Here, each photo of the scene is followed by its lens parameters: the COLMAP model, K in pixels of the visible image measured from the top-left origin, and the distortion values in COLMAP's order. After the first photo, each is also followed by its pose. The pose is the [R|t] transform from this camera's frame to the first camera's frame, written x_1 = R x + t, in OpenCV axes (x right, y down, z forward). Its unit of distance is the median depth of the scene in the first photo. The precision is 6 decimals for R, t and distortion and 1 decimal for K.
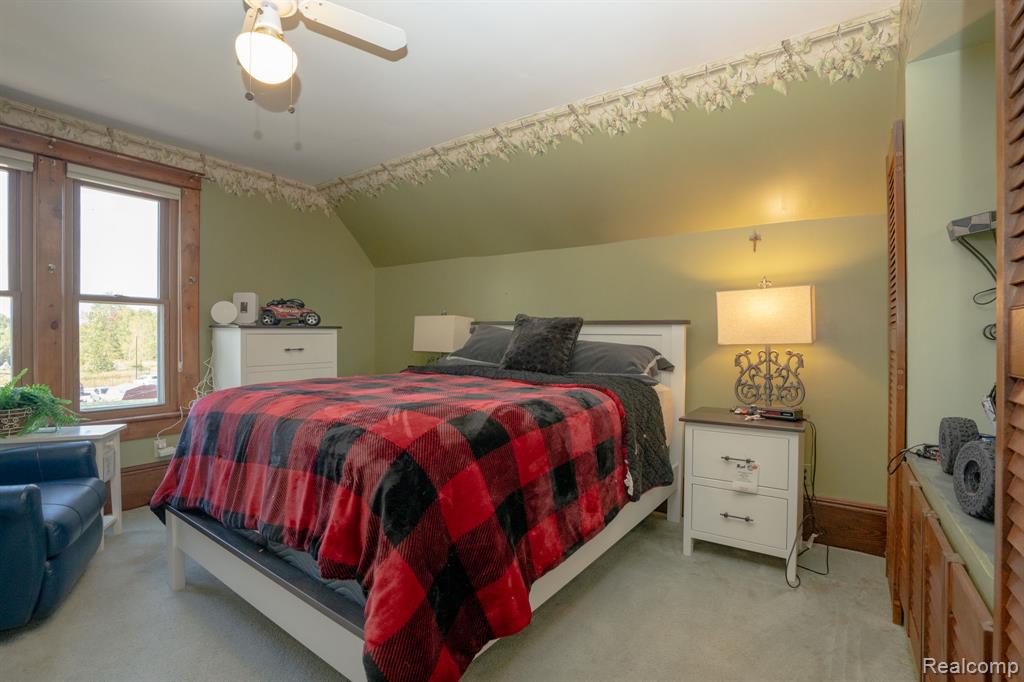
lens RADIAL K [[472.1, 0, 509.9], [0, 472.1, 339.7], [0, 0, 1]] dist [-0.031980, 0.005348]
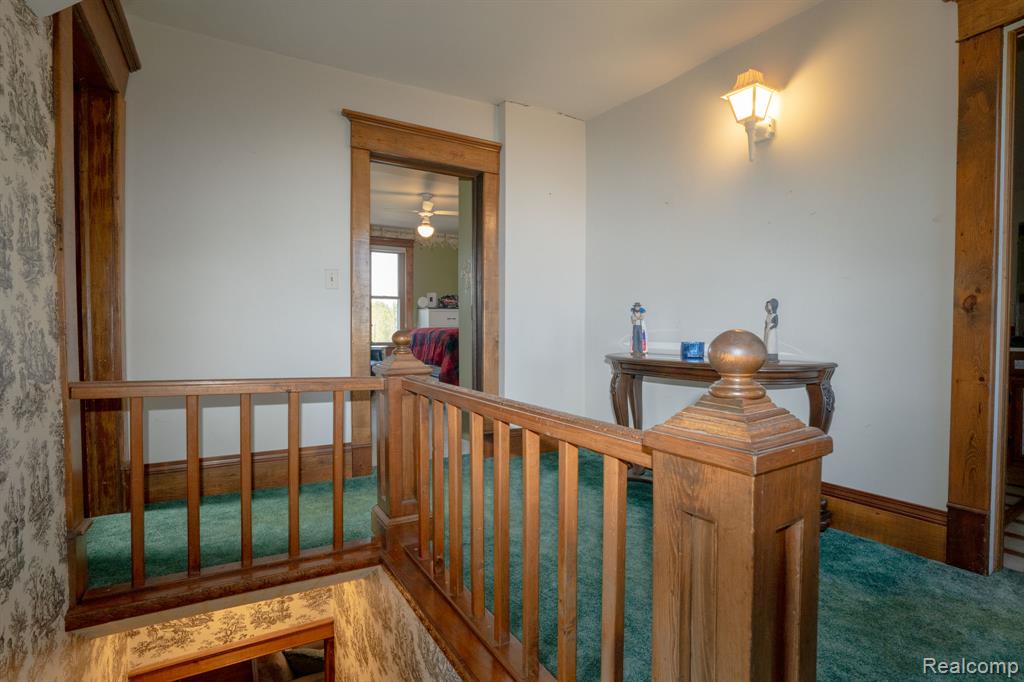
lens RADIAL K [[472.1, 0, 509.3], [0, 472.1, 336.3], [0, 0, 1]] dist [-0.031980, 0.005348]
pose [[0.919436, 0.007589, -0.393167, 0.705524], [-0.001632, 0.999879, 0.015483, 0.075888], [0.393237, -0.013594, 0.919337, -0.981916]]
